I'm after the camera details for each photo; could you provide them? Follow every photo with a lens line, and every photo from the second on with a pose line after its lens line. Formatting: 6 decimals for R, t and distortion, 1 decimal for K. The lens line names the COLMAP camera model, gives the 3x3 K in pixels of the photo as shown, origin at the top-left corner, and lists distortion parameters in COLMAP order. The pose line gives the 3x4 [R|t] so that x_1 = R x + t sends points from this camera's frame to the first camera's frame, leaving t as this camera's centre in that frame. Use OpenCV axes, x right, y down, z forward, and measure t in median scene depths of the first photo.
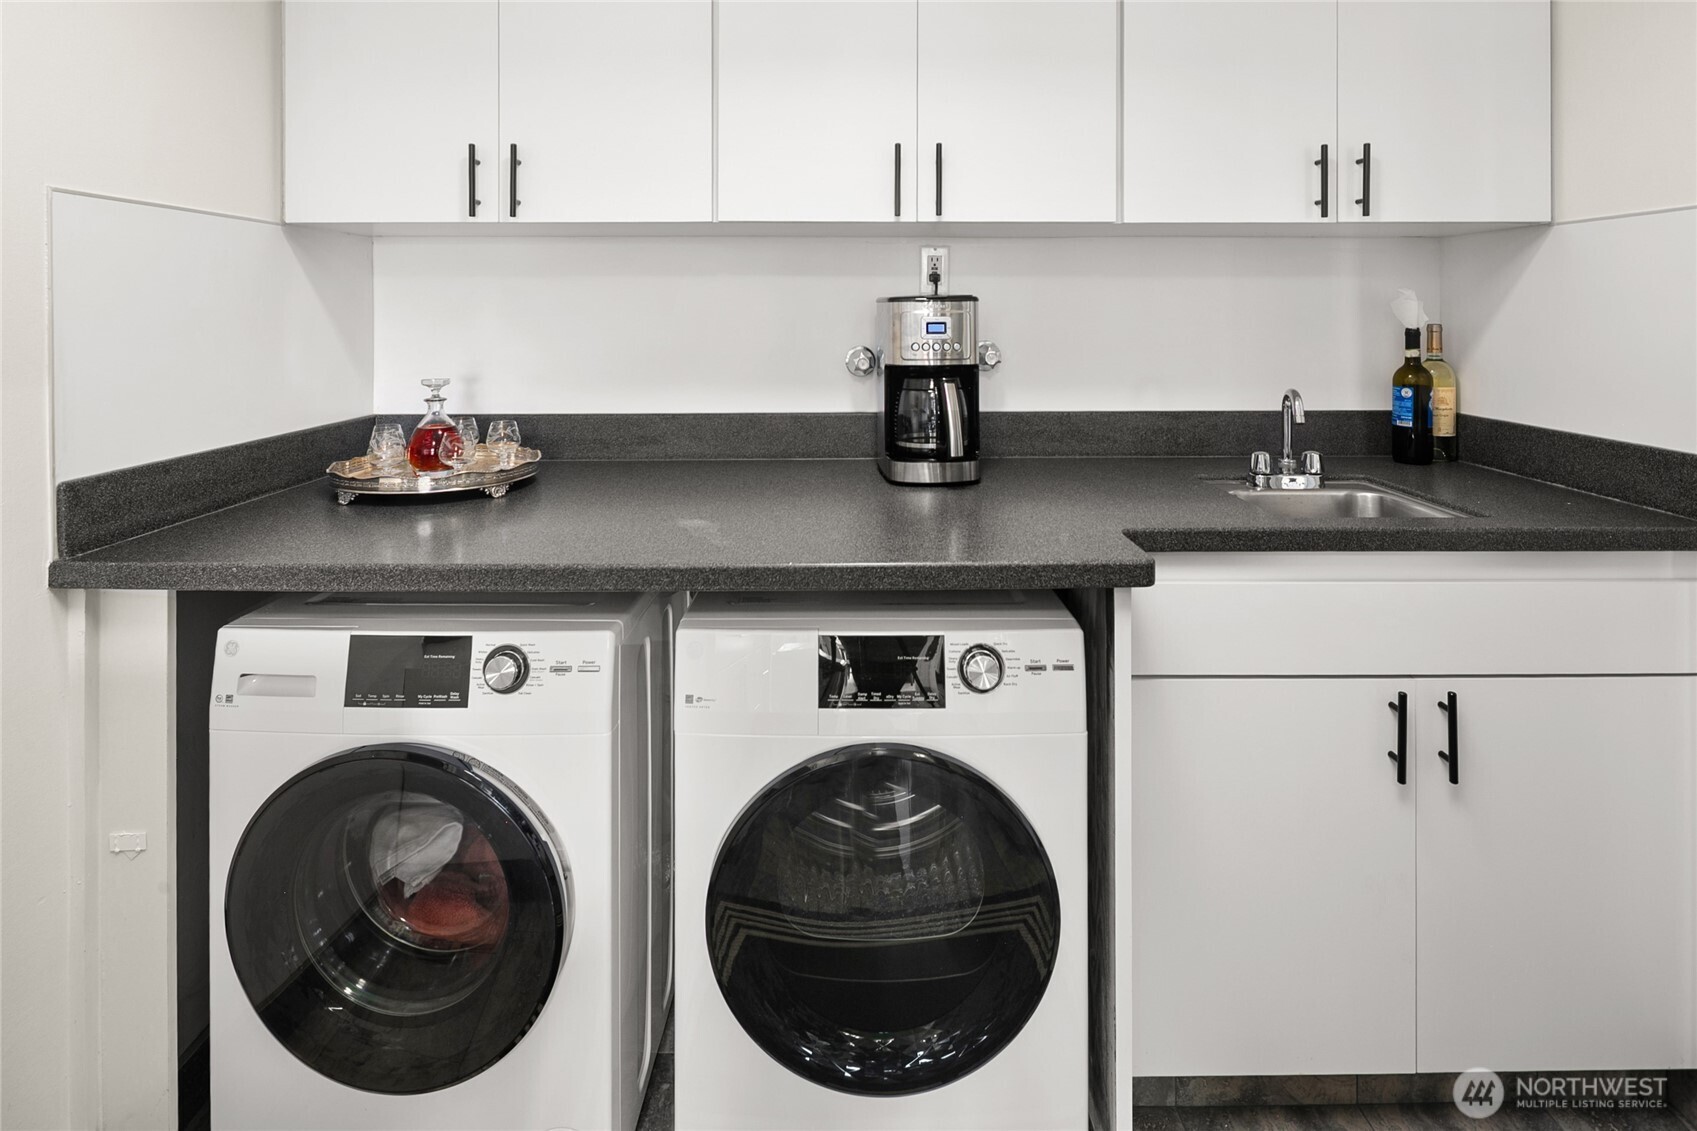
lens RADIAL K [[826.3, 0, 847.9], [0, 826.3, 394.9], [0, 0, 1]] dist [-0.001556, -0.000731]
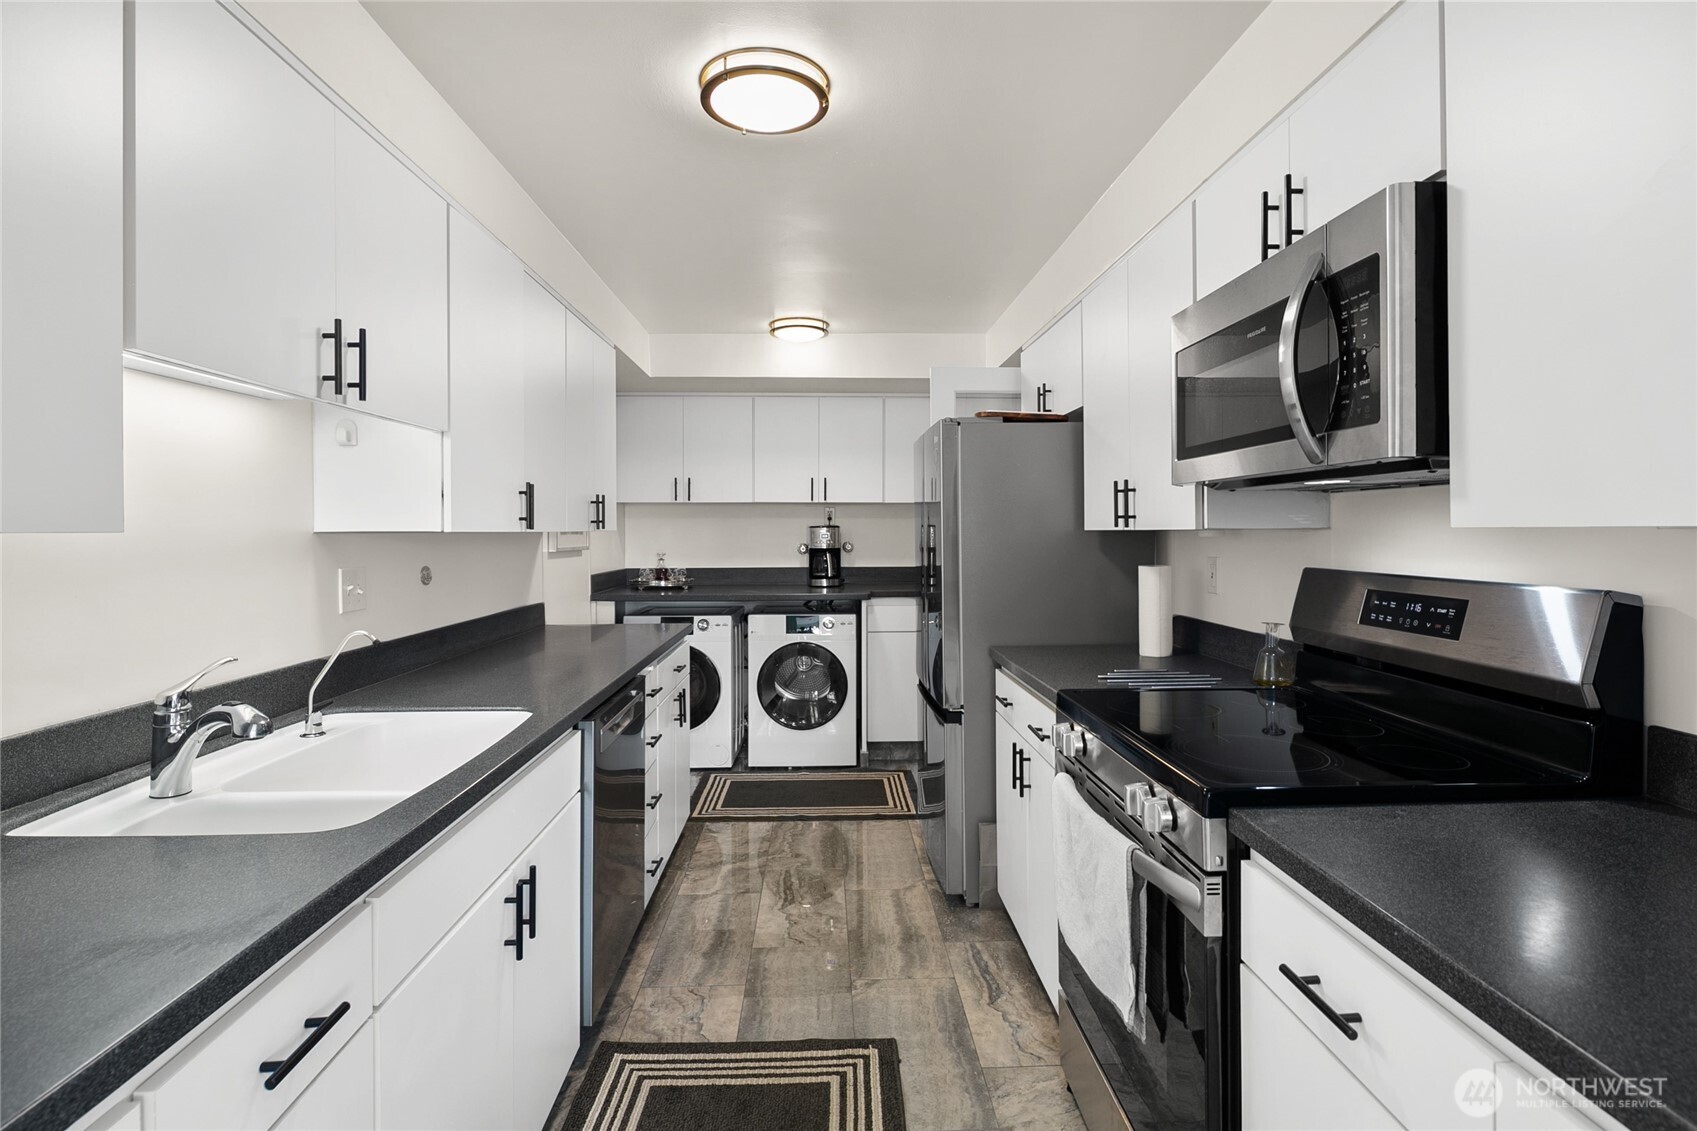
lens RADIAL K [[839.2, 0, 847.1], [0, 839.2, 528.6], [0, 0, 1]] dist [-0.000973, -0.000224]
pose [[0.999517, -0.000359, 0.031076, 0.092845], [0.003663, 0.994323, -0.106340, 0.232173], [-0.030862, 0.106402, 0.993844, -2.187122]]
